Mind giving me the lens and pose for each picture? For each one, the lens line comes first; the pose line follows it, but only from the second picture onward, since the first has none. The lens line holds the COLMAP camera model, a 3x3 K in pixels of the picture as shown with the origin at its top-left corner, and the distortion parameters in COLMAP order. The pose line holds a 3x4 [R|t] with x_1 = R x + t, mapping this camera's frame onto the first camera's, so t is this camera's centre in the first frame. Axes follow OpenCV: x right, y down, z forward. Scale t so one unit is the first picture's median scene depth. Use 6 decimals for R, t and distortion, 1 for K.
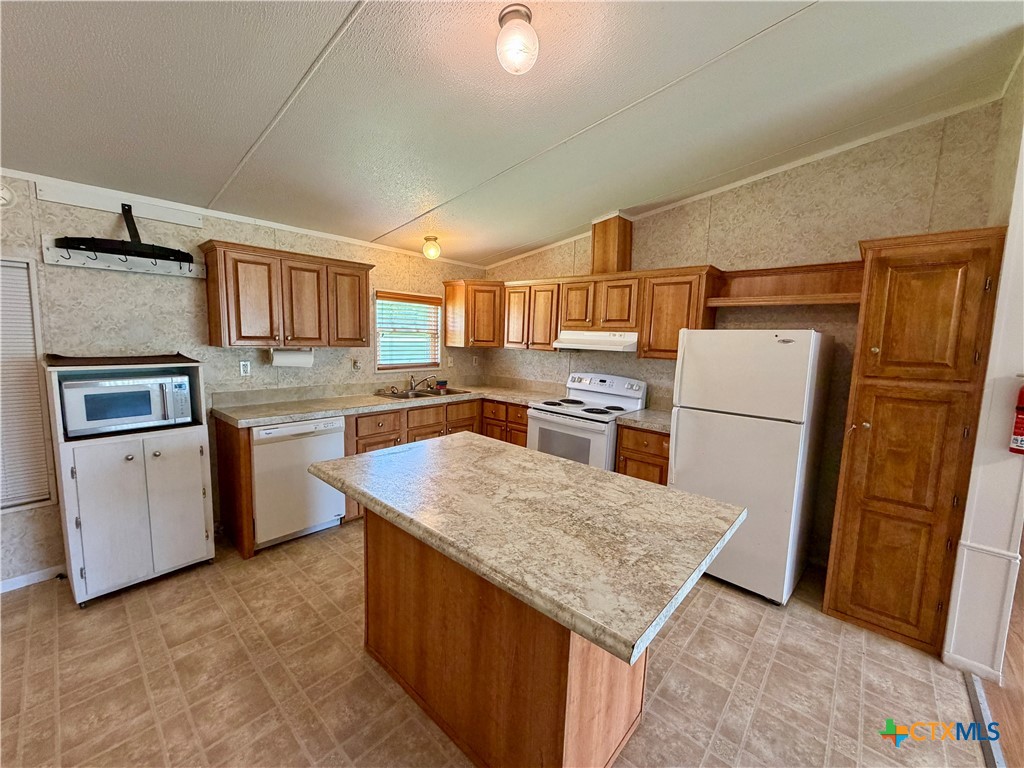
lens RADIAL K [[408.7, 0, 509.5], [0, 408.7, 384.7], [0, 0, 1]] dist [0.001302, 0.000131]
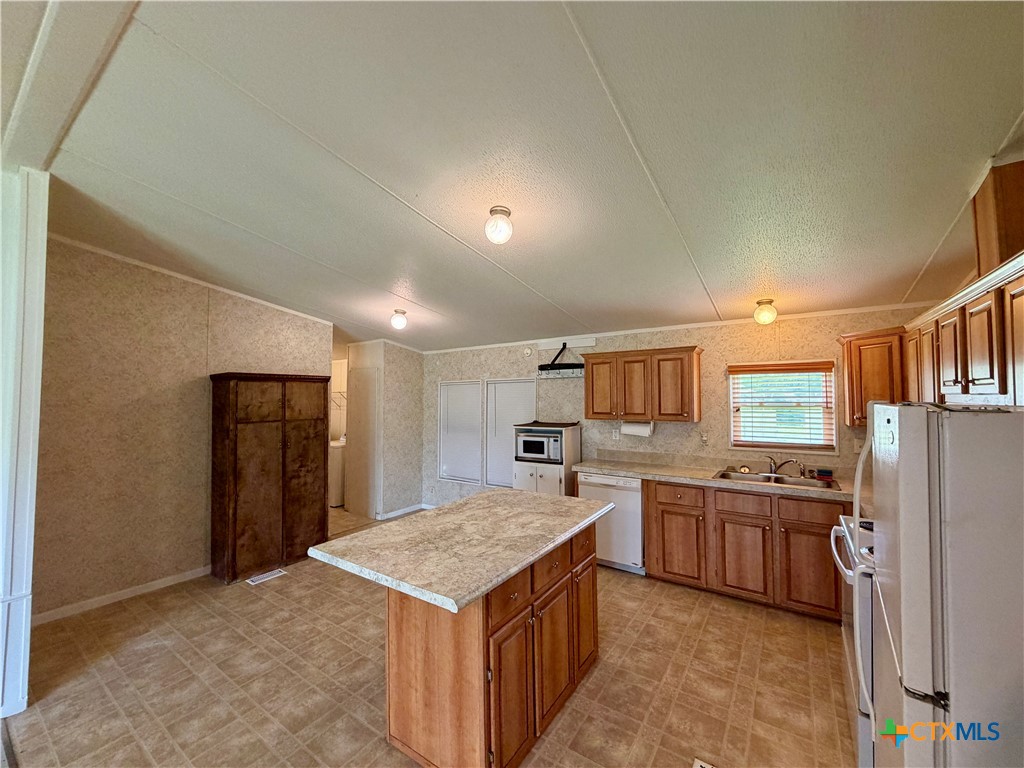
lens RADIAL K [[408.7, 0, 509.5], [0, 408.7, 384.7], [0, 0, 1]] dist [0.001302, 0.000131]
pose [[0.127291, -0.060740, -0.990004, 0.900039], [-0.108383, 0.991295, -0.074755, -0.079310], [0.985926, 0.116815, 0.119599, 0.548305]]
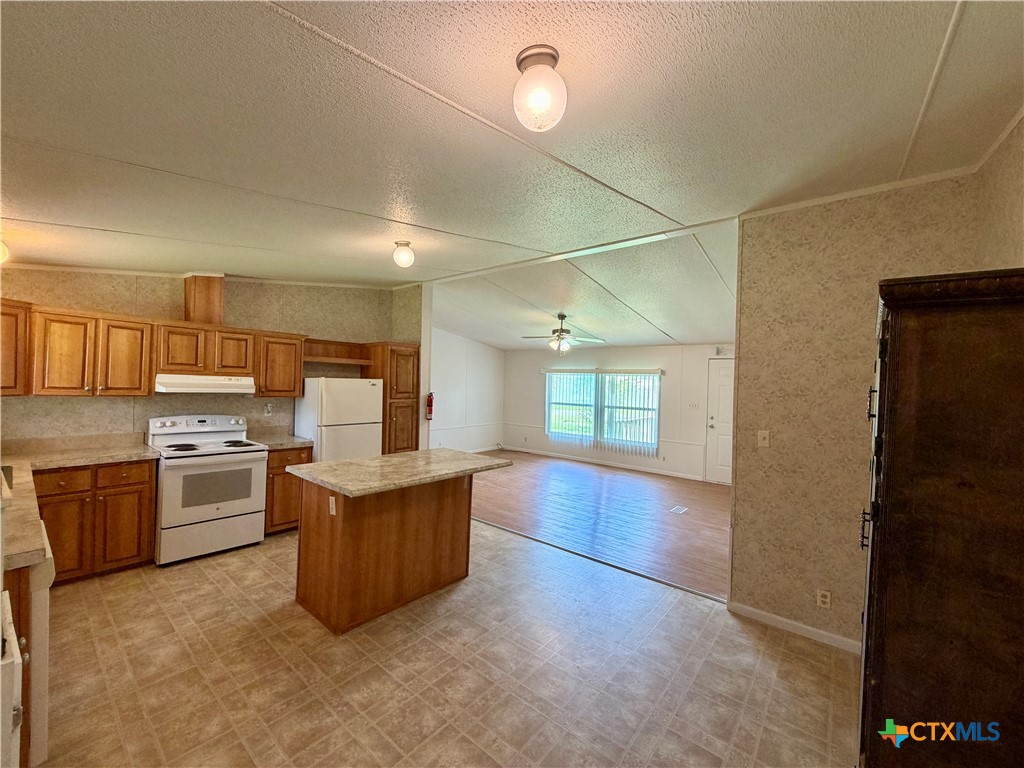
lens RADIAL K [[408.7, 0, 509.5], [0, 408.7, 384.7], [0, 0, 1]] dist [0.001302, 0.000131]
pose [[-0.038945, -0.033786, 0.998670, -1.284559], [0.085360, 0.995662, 0.037013, -0.111891], [-0.995589, 0.086688, -0.035892, 0.348833]]
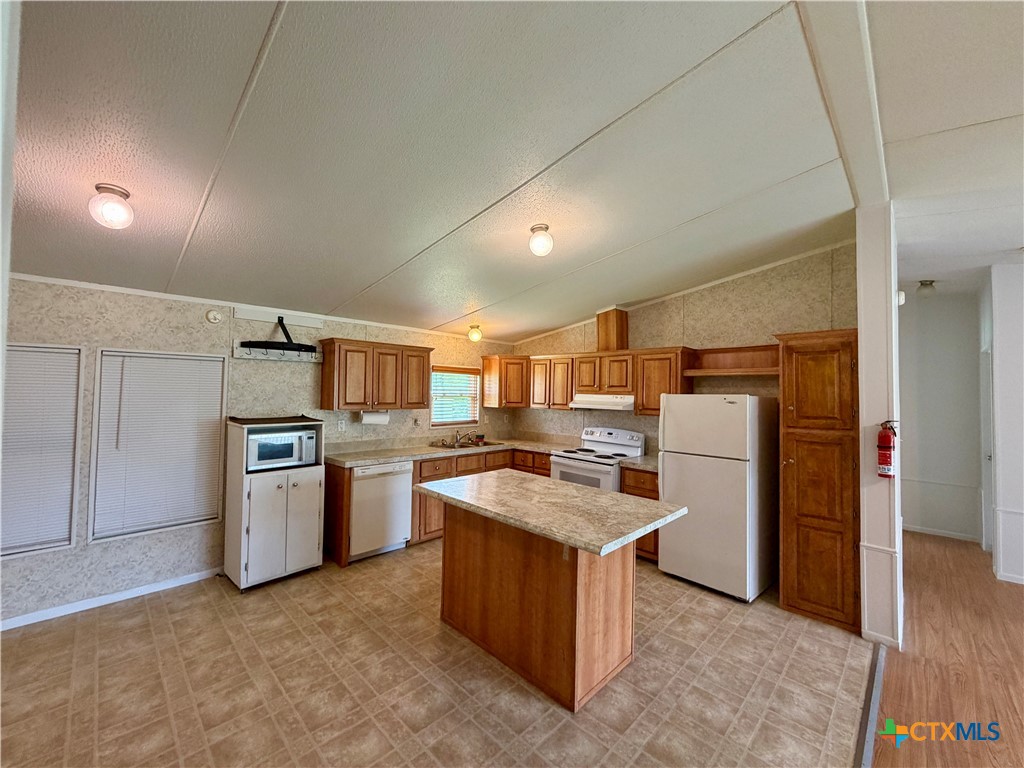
lens RADIAL K [[408.7, 0, 509.5], [0, 408.7, 384.7], [0, 0, 1]] dist [0.001302, 0.000131]
pose [[0.998641, -0.013849, -0.050242, -0.022092], [0.006651, 0.990032, -0.140688, 0.025047], [0.051690, 0.140163, 0.988778, -0.414178]]
